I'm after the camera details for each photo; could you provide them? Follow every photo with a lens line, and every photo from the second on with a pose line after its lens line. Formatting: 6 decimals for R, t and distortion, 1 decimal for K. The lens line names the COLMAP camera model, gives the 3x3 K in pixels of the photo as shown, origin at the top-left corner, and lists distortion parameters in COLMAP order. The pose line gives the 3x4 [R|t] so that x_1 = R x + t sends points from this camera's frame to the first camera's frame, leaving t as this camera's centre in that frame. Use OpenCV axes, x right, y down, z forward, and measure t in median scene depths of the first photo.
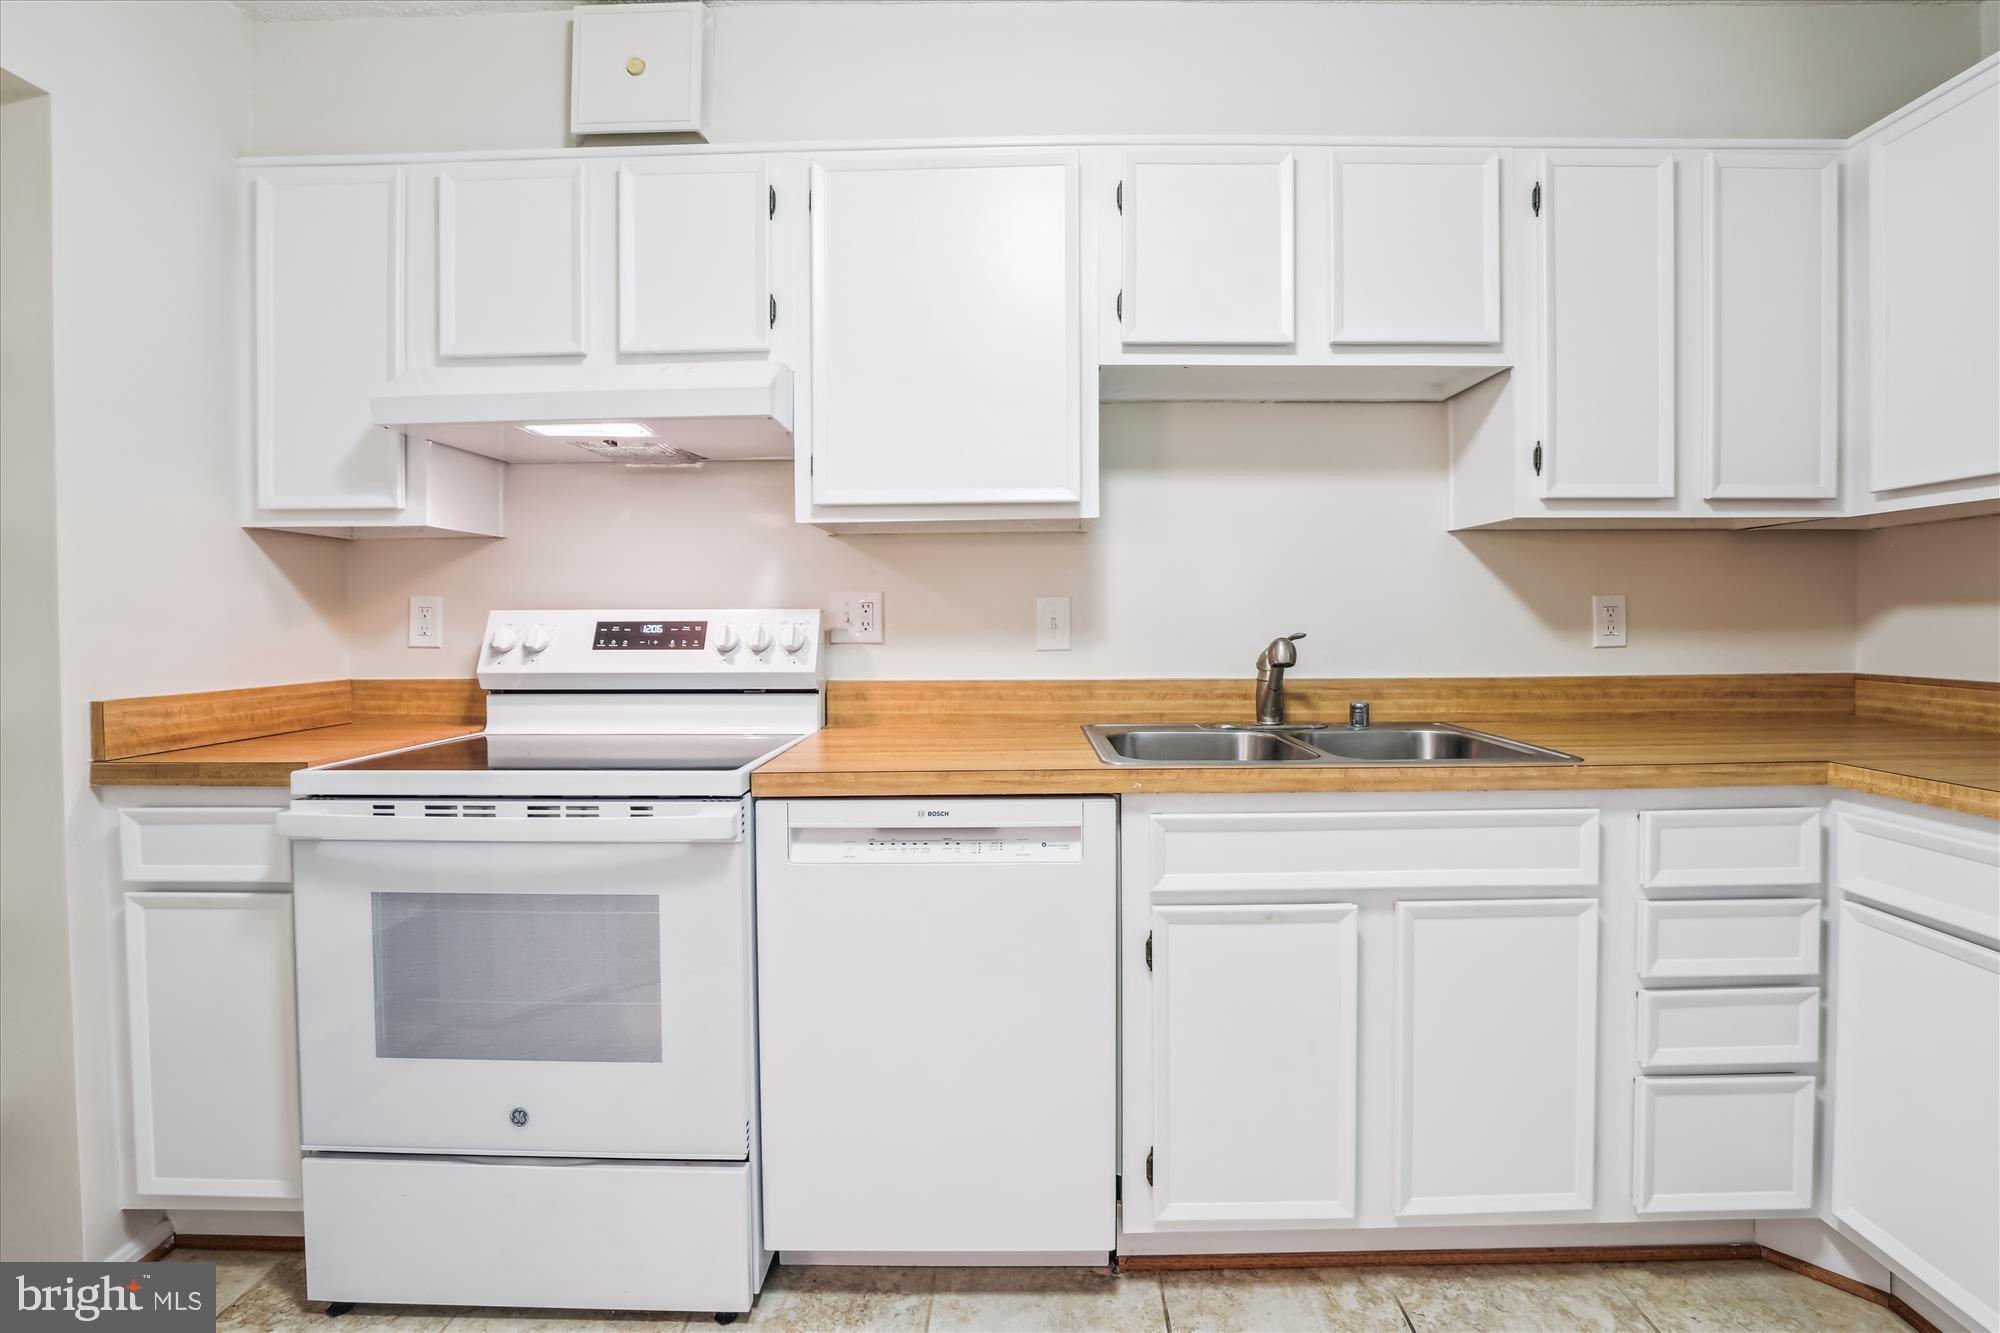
lens RADIAL K [[924.9, 0, 995.1], [0, 924.9, 637.6], [0, 0, 1]] dist [-0.034377, 0.006112]
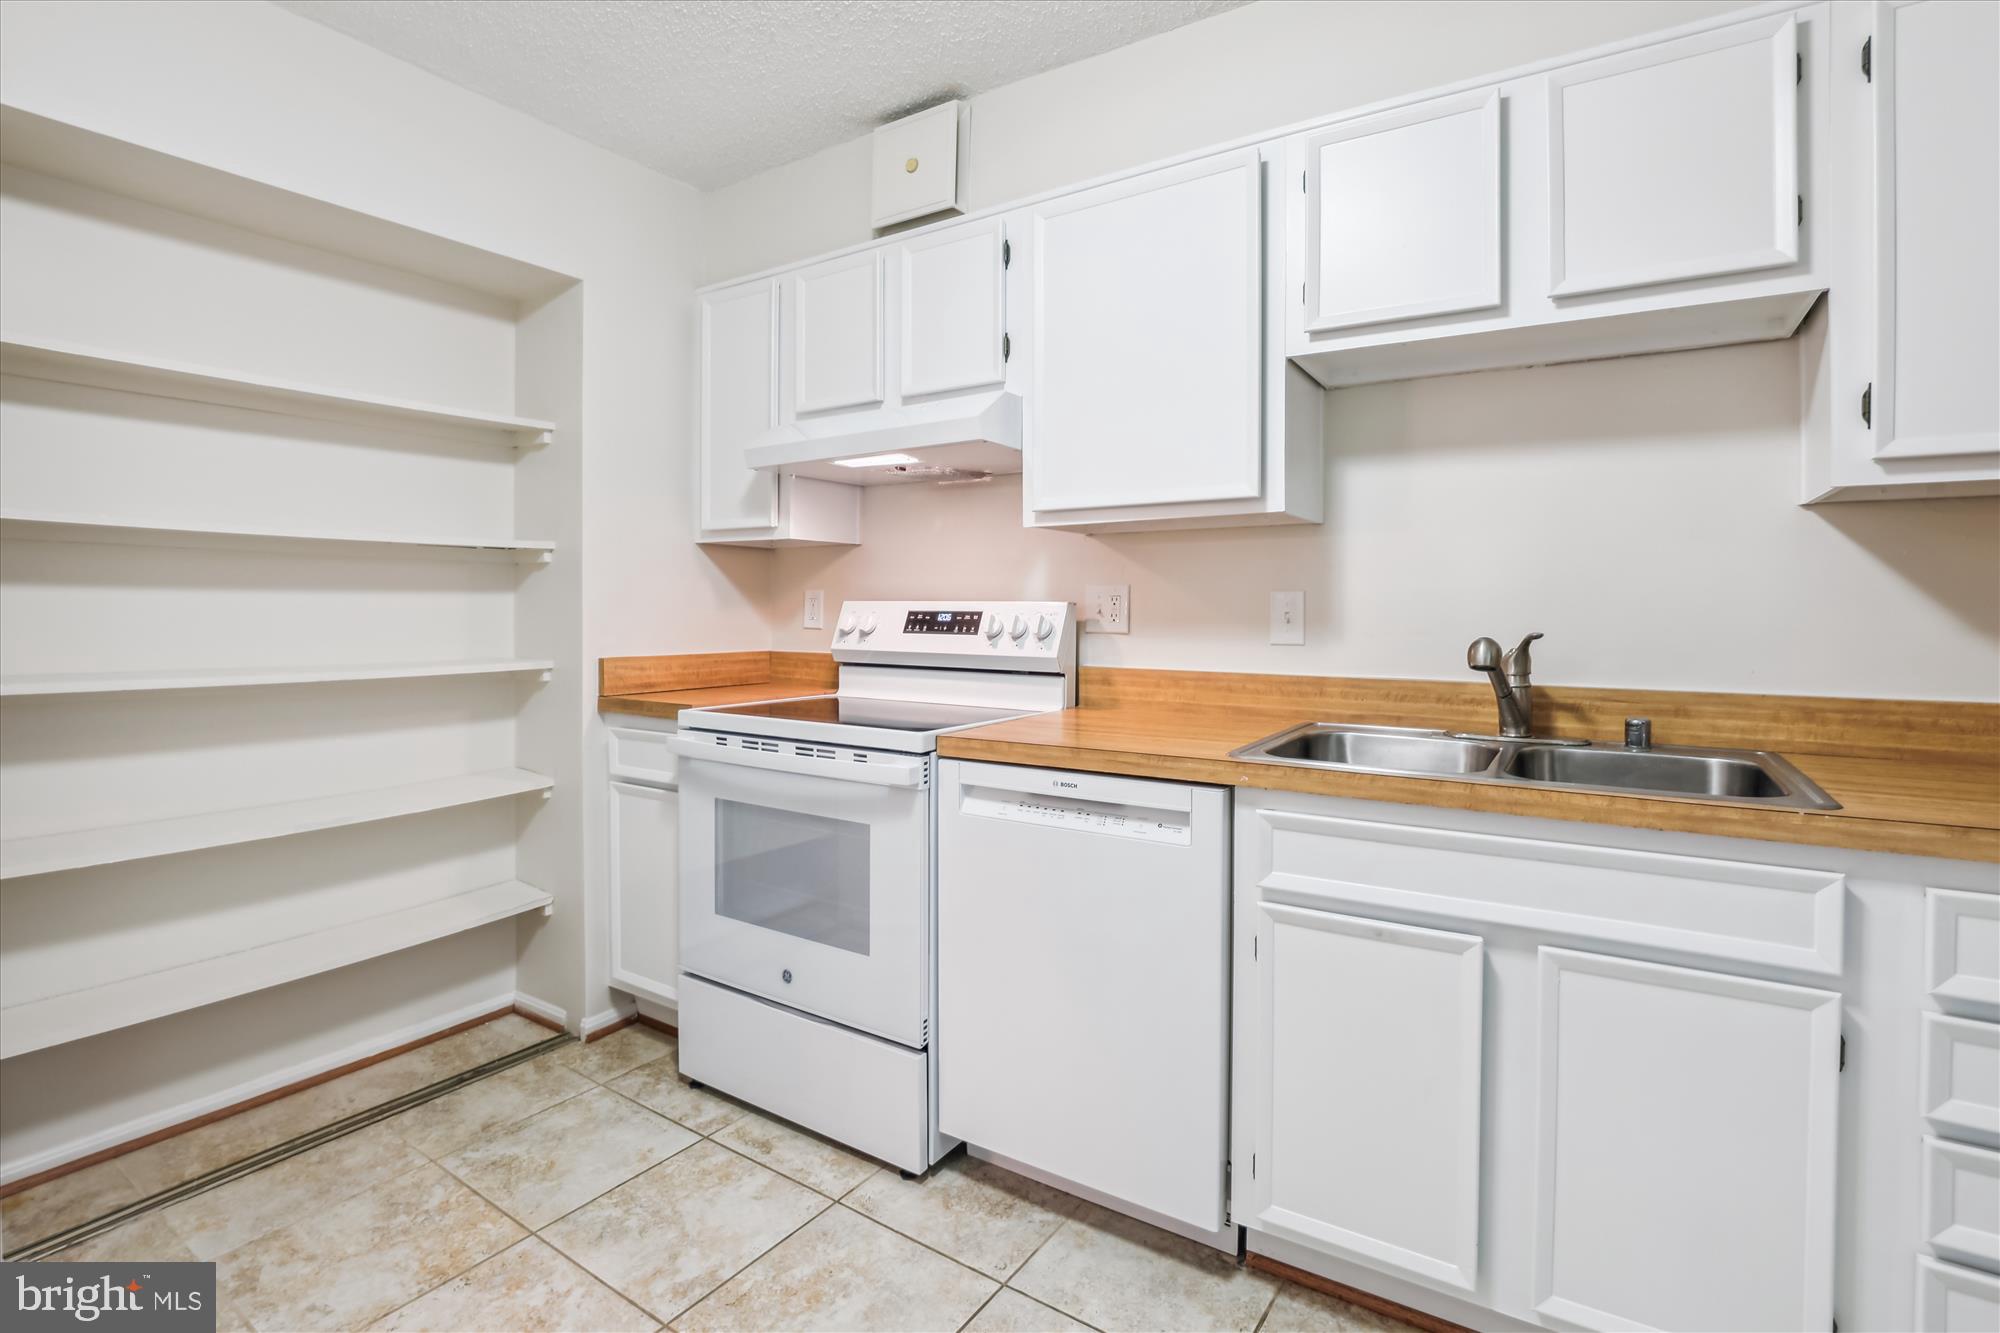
lens RADIAL K [[924.9, 0, 989.8], [0, 924.9, 623.4], [0, 0, 1]] dist [-0.034377, 0.006112]
pose [[0.847200, 0.017716, -0.530978, 0.382269], [-0.020490, 0.999790, 0.000664, -0.004034], [0.530879, 0.010317, 0.847385, -0.003281]]
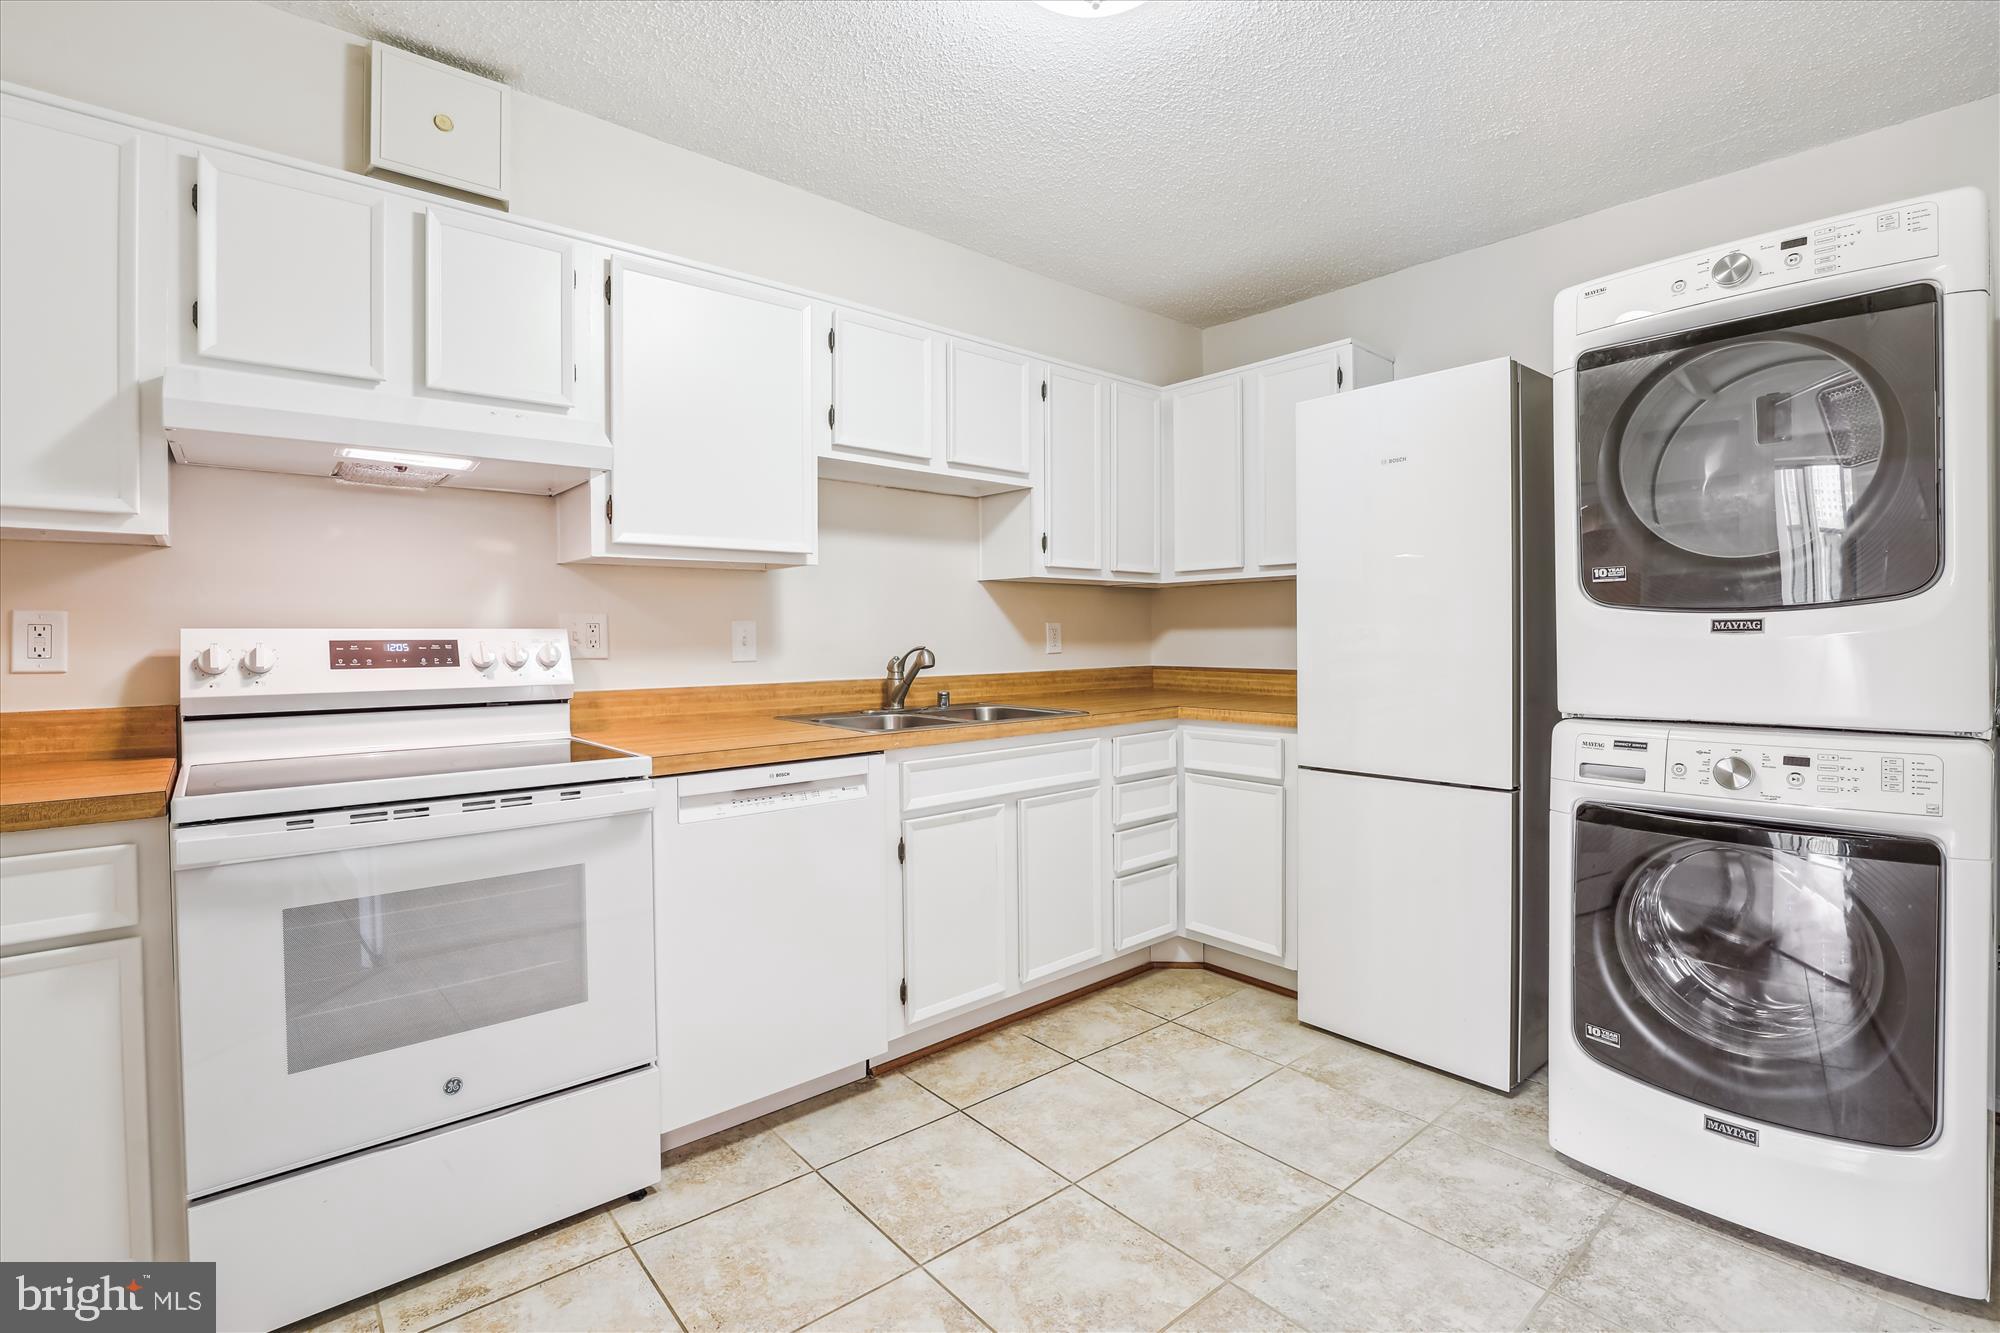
lens RADIAL K [[924.9, 0, 984.7], [0, 924.9, 657.1], [0, 0, 1]] dist [-0.034377, 0.006112]
pose [[0.747876, -0.015343, 0.663661, -0.650427], [0.016689, 0.999851, 0.004309, 0.008919], [-0.663629, 0.007854, 0.748021, -0.222810]]
